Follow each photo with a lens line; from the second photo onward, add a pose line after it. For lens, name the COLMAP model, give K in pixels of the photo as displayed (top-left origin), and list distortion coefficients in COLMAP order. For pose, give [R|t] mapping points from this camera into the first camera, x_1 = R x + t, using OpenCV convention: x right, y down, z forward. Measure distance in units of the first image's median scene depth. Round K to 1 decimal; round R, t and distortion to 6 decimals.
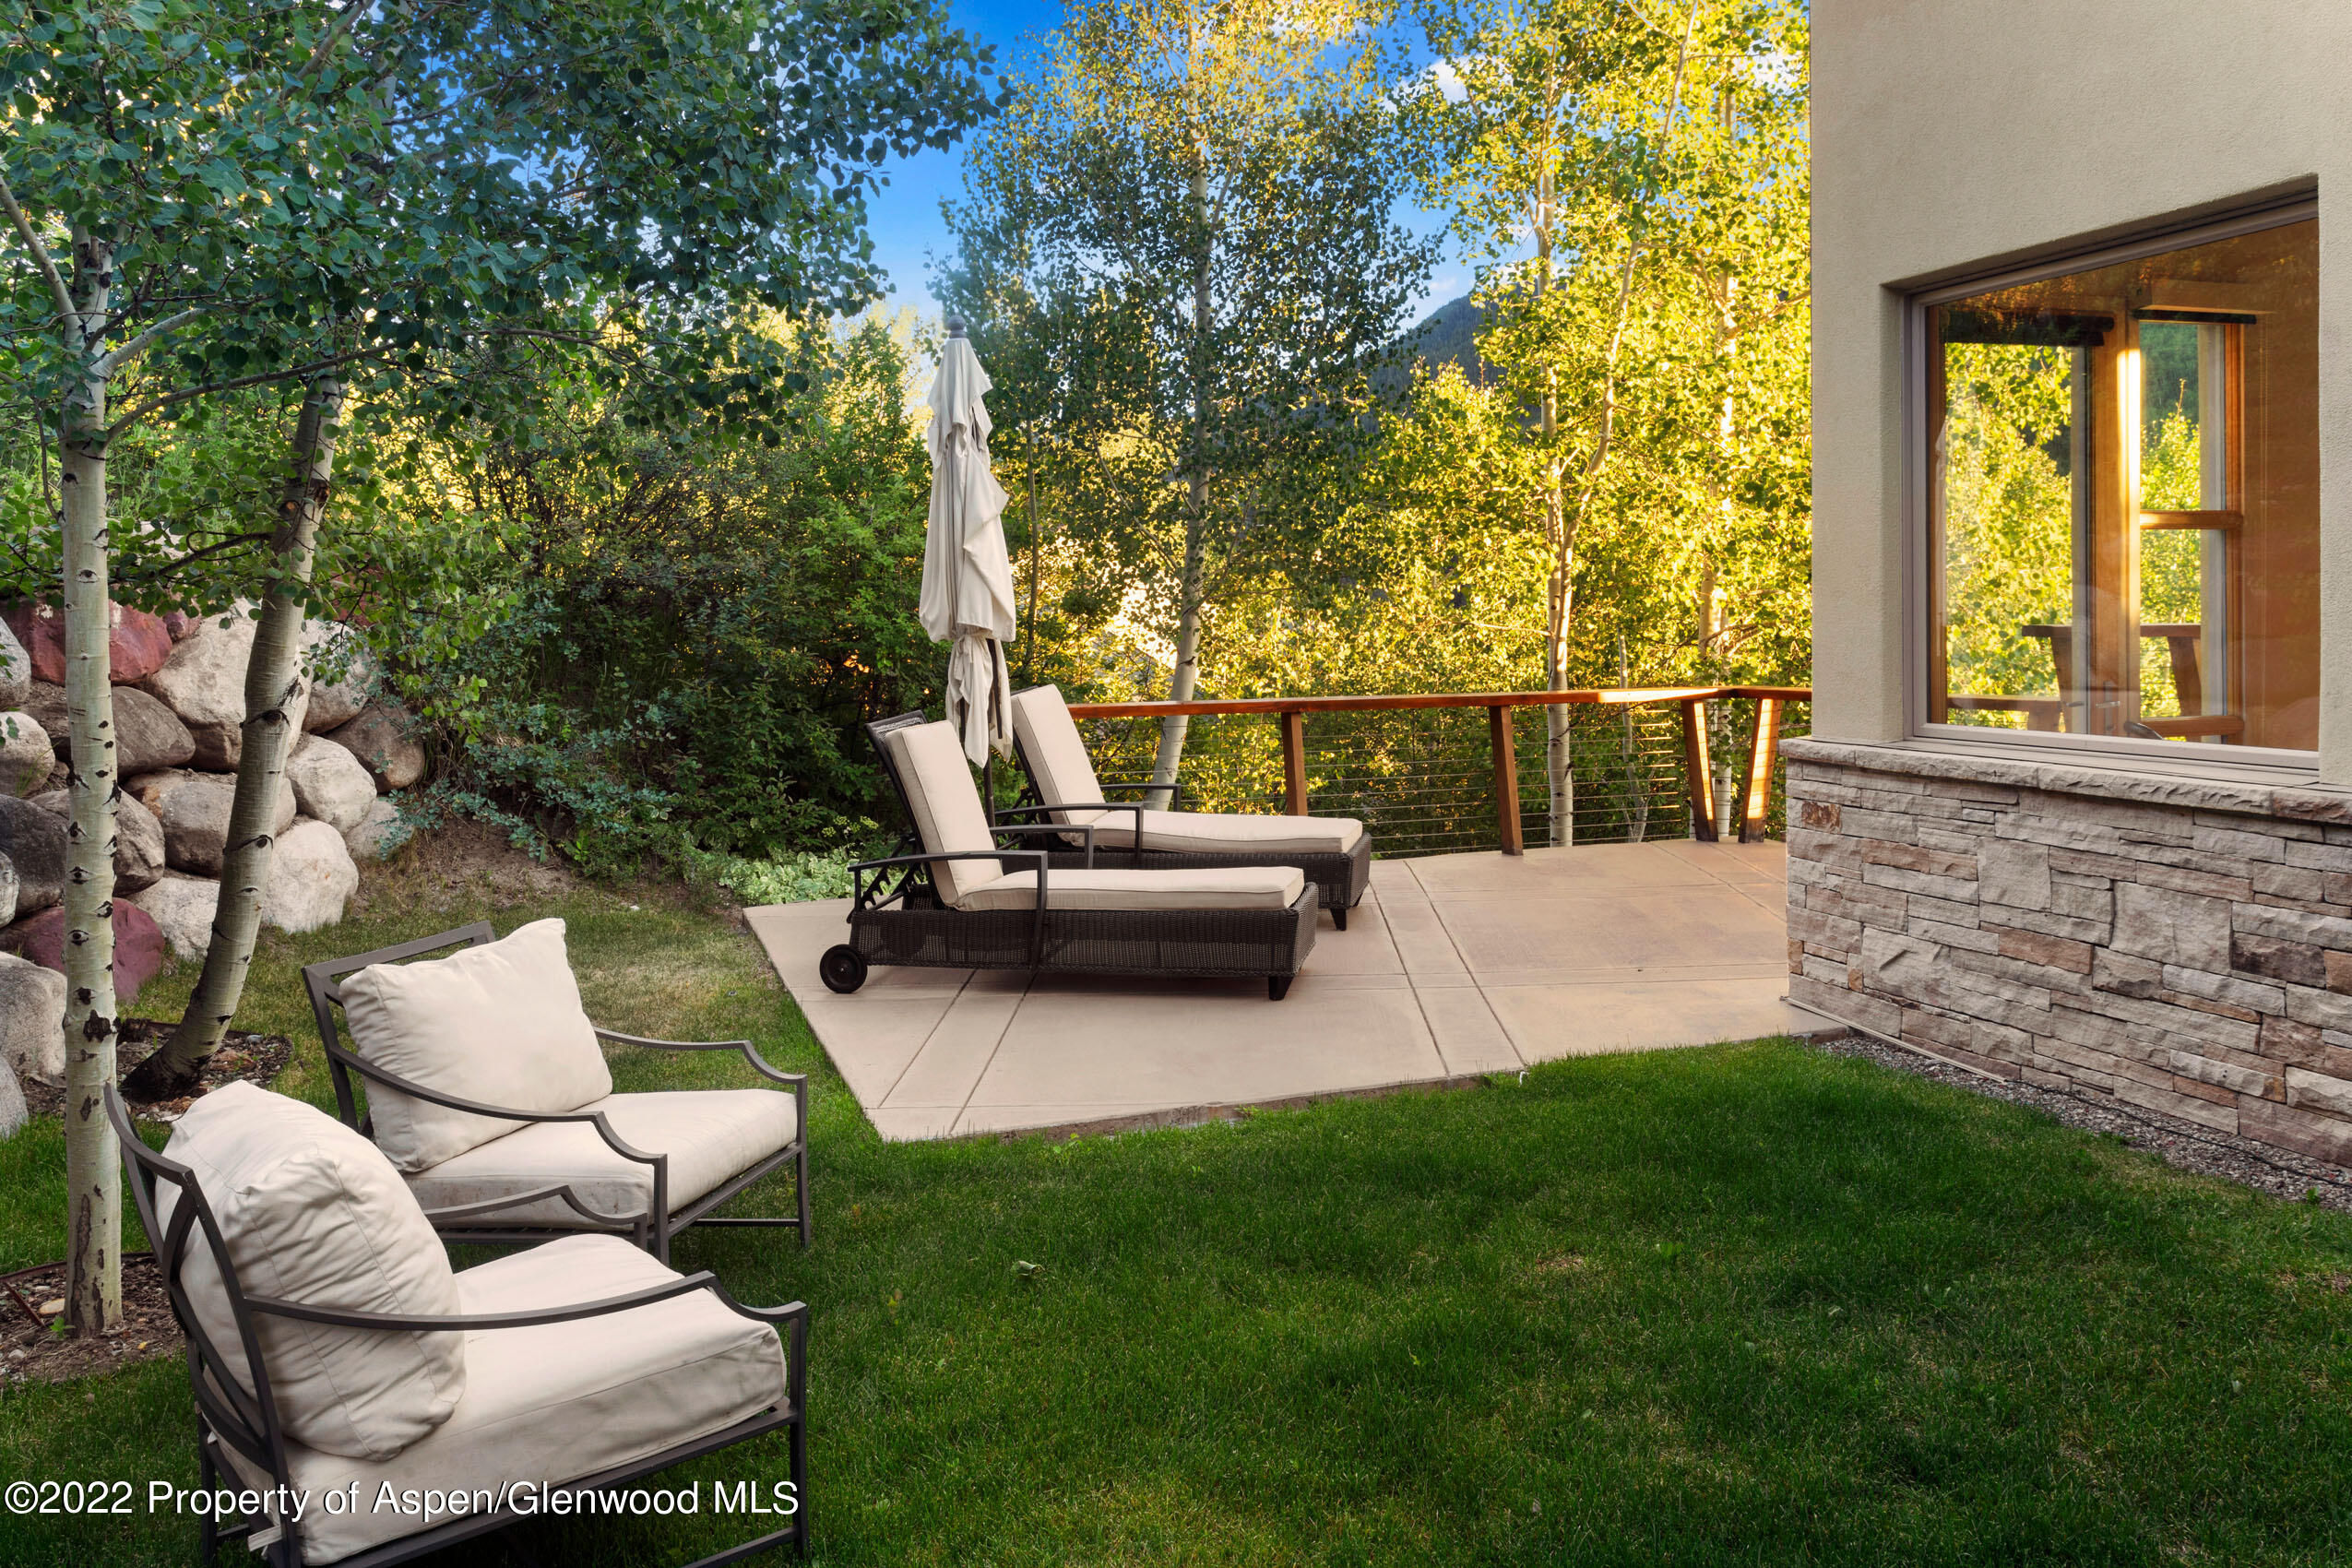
lens RADIAL K [[1818.2, 0, 1176.1], [0, 1818.2, 791.6], [0, 0, 1]] dist [0.005308, 0.001872]
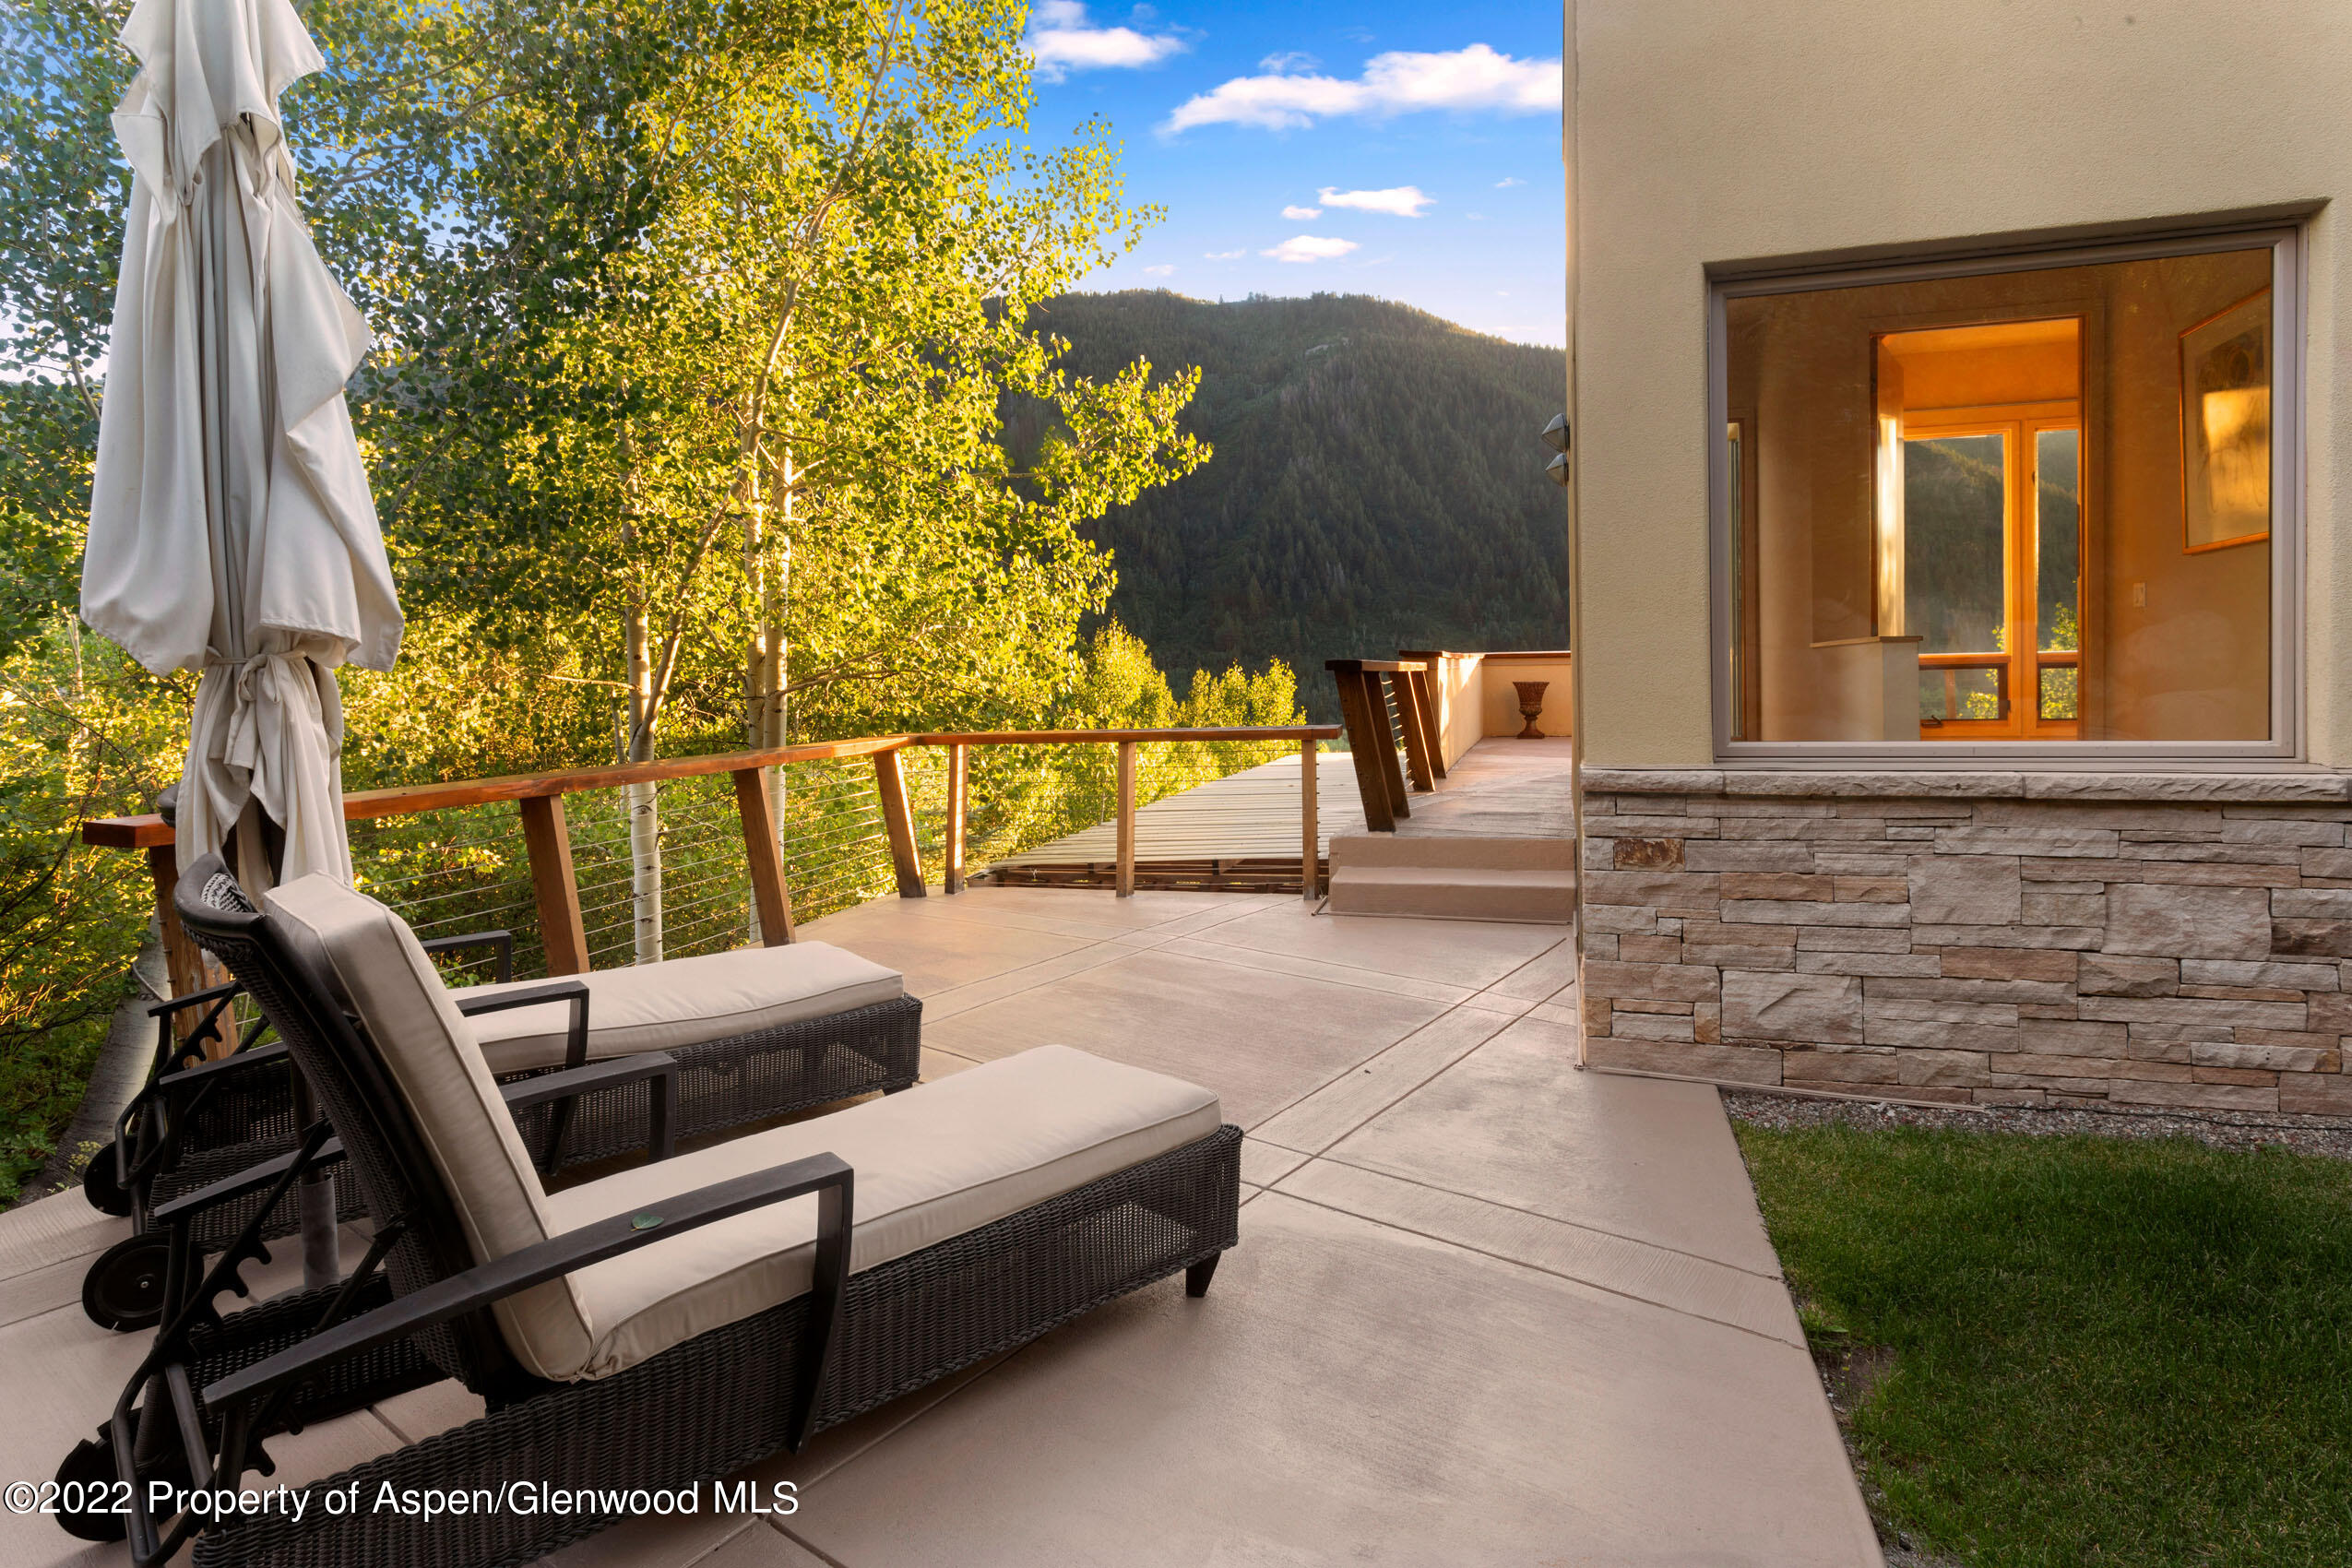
lens RADIAL K [[1316.1, 0, 1176.4], [0, 1316.1, 758.7], [0, 0, 1]] dist [0.007726, 0.001775]
pose [[0.577961, -0.053521, 0.814308, -0.348124], [0.091694, 0.995787, 0.000369, -0.063325], [-0.810897, 0.074453, 0.580433, 0.954992]]
